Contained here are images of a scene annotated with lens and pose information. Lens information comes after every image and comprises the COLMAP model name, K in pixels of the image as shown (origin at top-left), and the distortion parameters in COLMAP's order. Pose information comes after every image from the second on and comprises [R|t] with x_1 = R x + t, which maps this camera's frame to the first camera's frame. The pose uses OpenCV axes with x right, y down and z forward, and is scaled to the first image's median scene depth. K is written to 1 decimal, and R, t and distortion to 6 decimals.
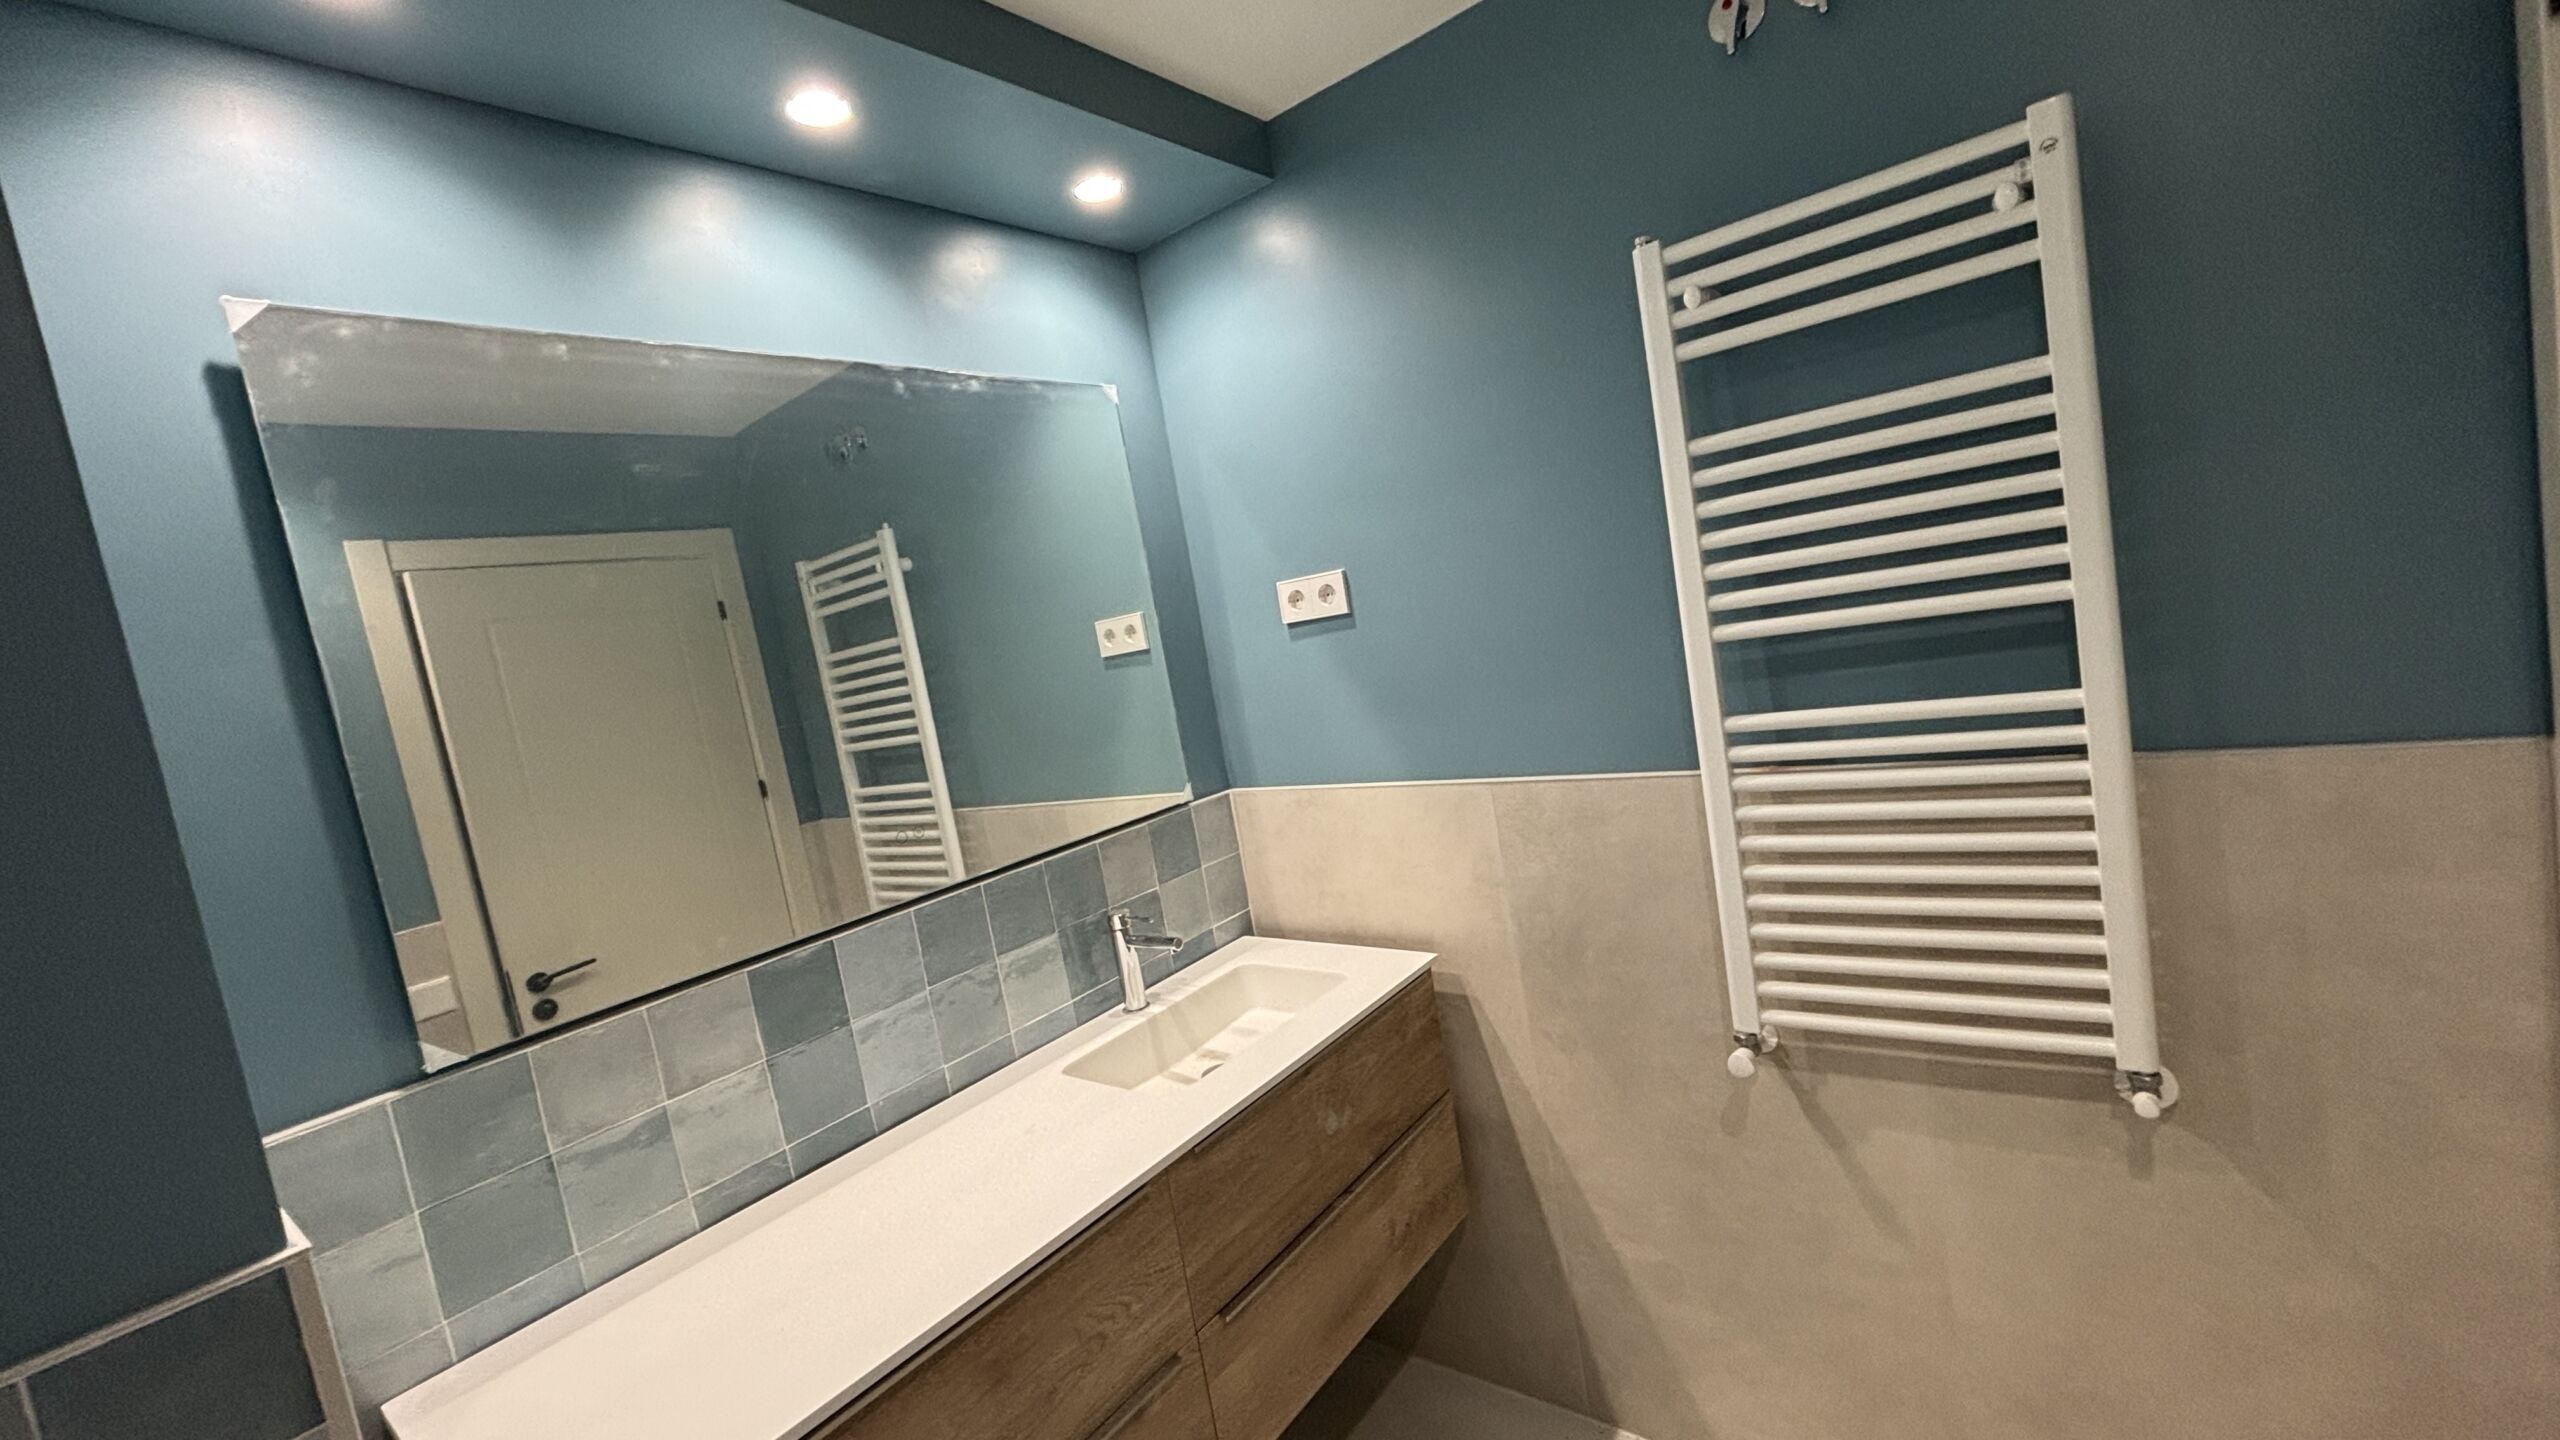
lens RADIAL K [[1022.9, 0, 1274.5], [0, 1022.9, 725.2], [0, 0, 1]] dist [0.003209, -0.002725]
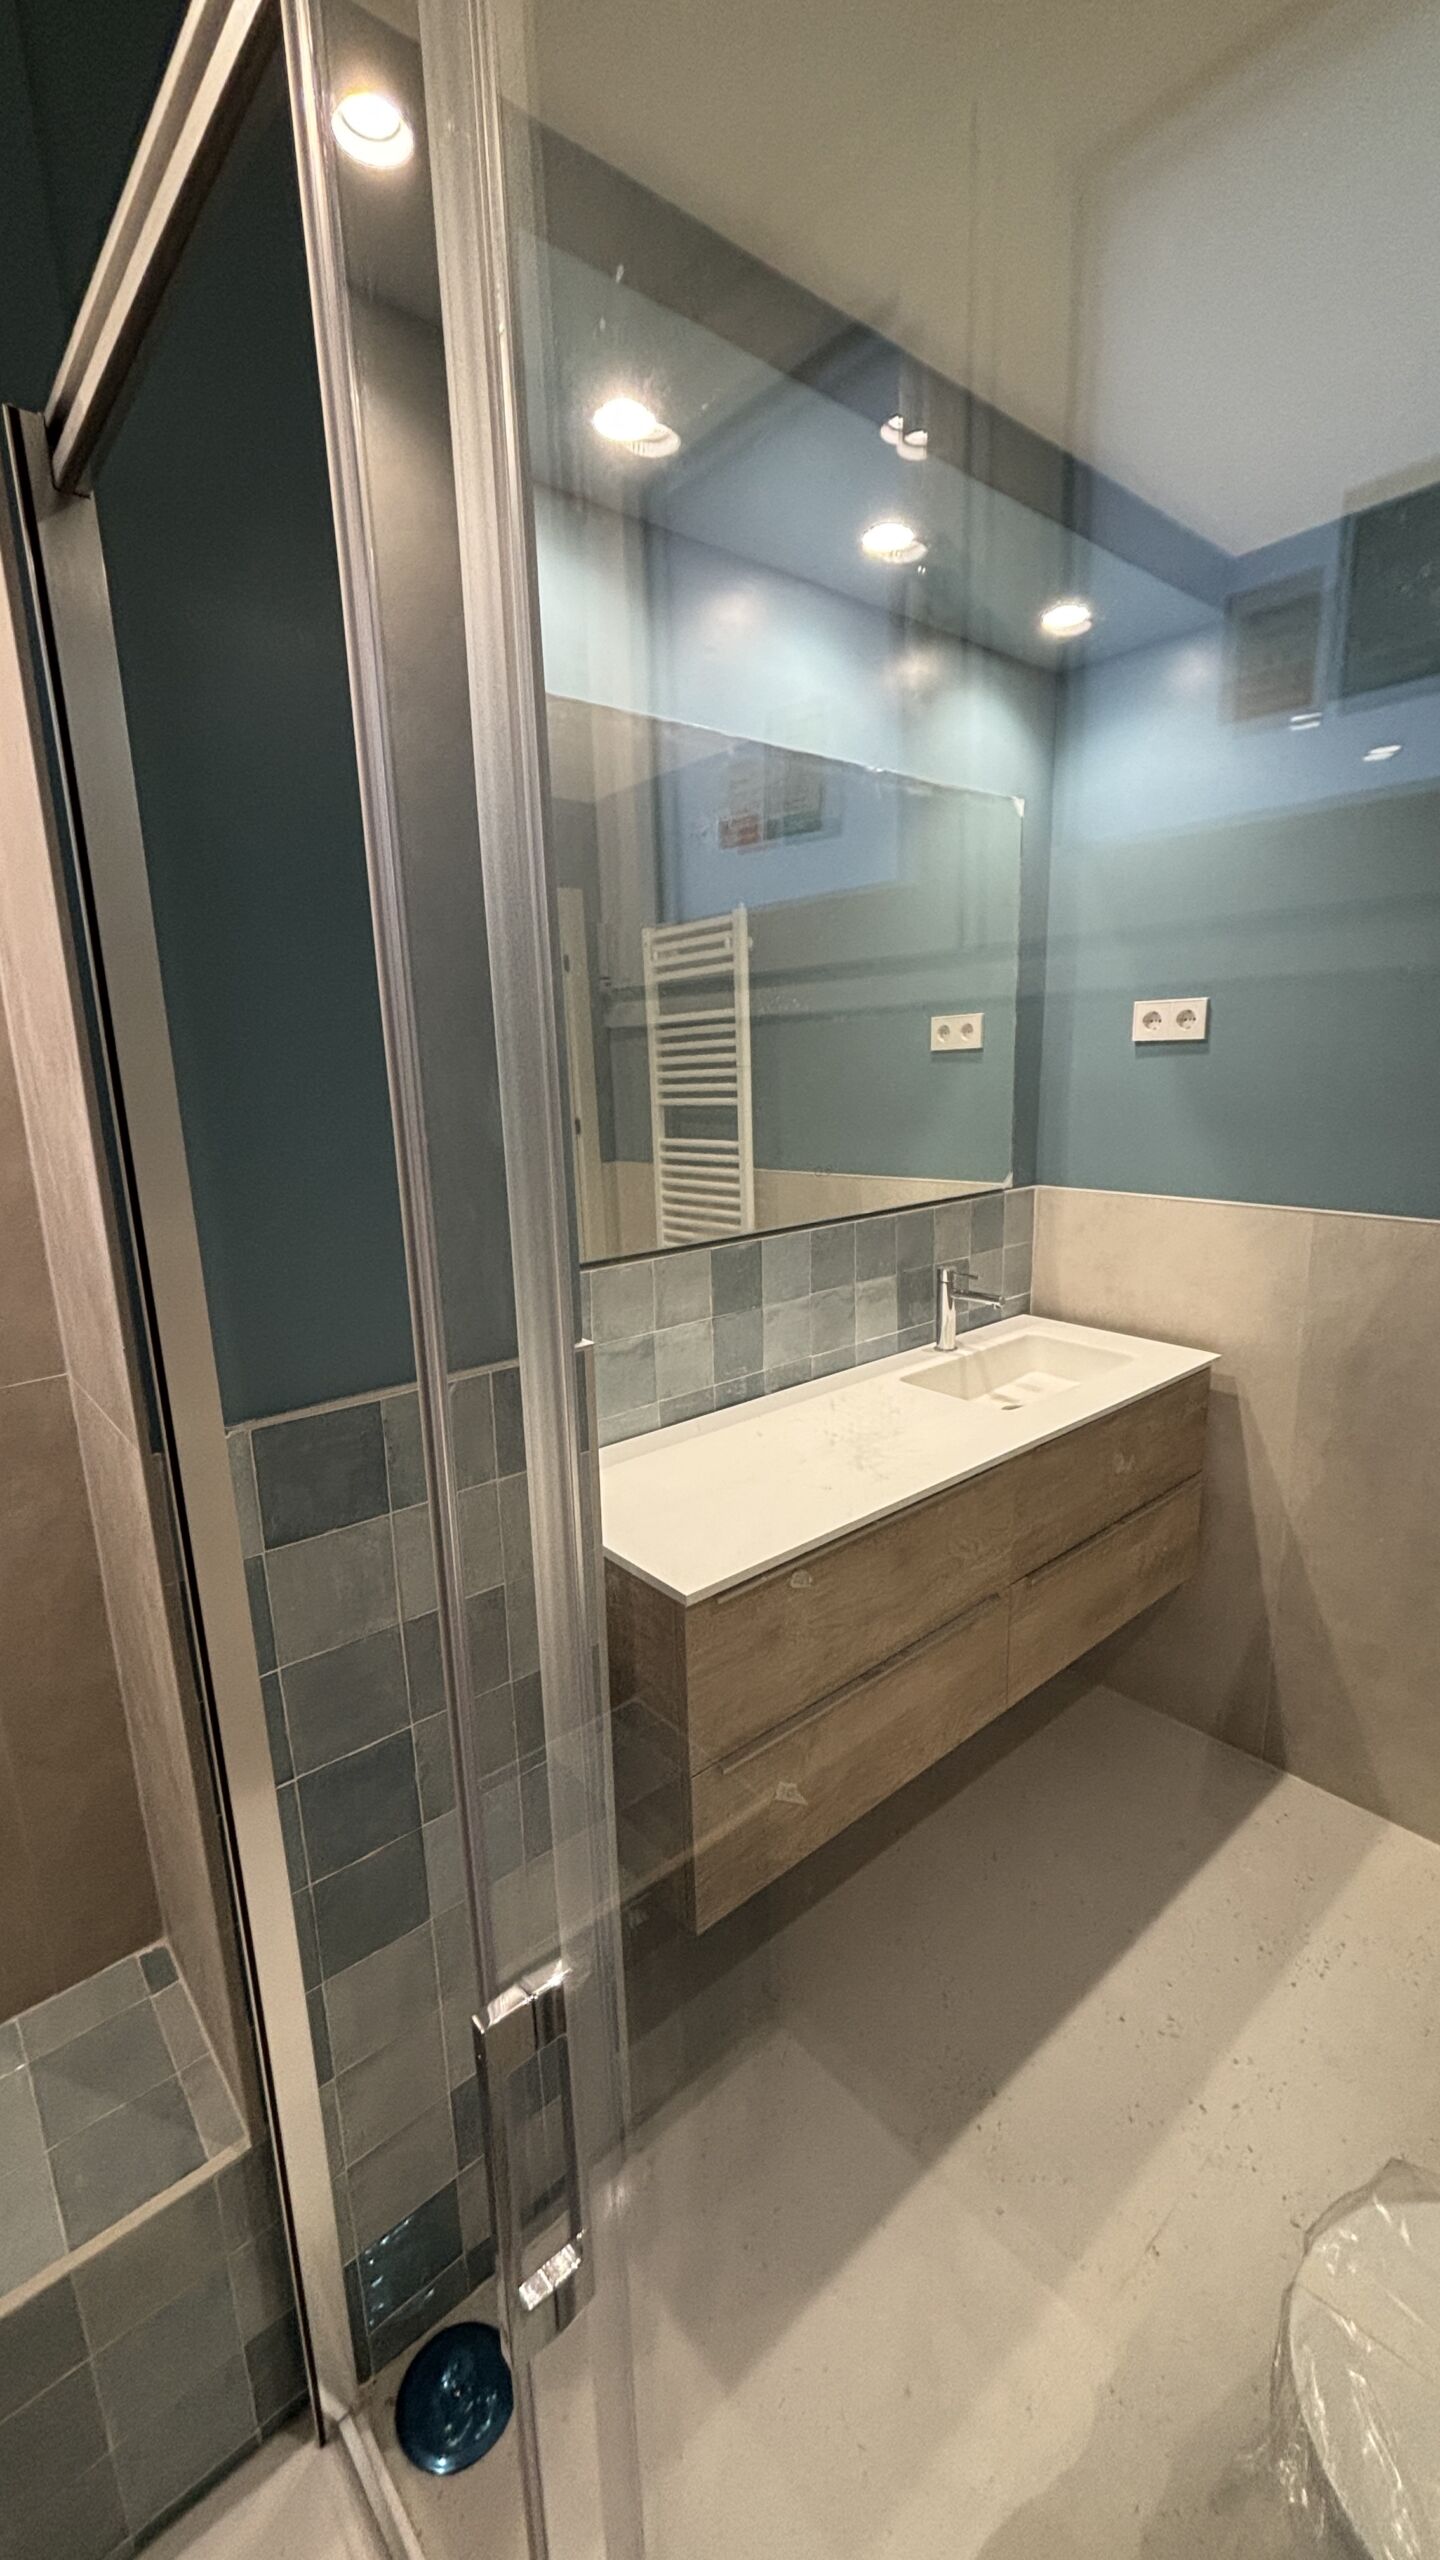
lens RADIAL K [[1022.9, 0, 722.2], [0, 1022.9, 1282.6], [0, 0, 1]] dist [0.003209, -0.002725]
pose [[0.970584, 0.178846, -0.161188, -0.203380], [-0.155411, 0.976714, 0.147911, 0.062661], [0.183888, -0.118509, 0.975777, -0.196262]]
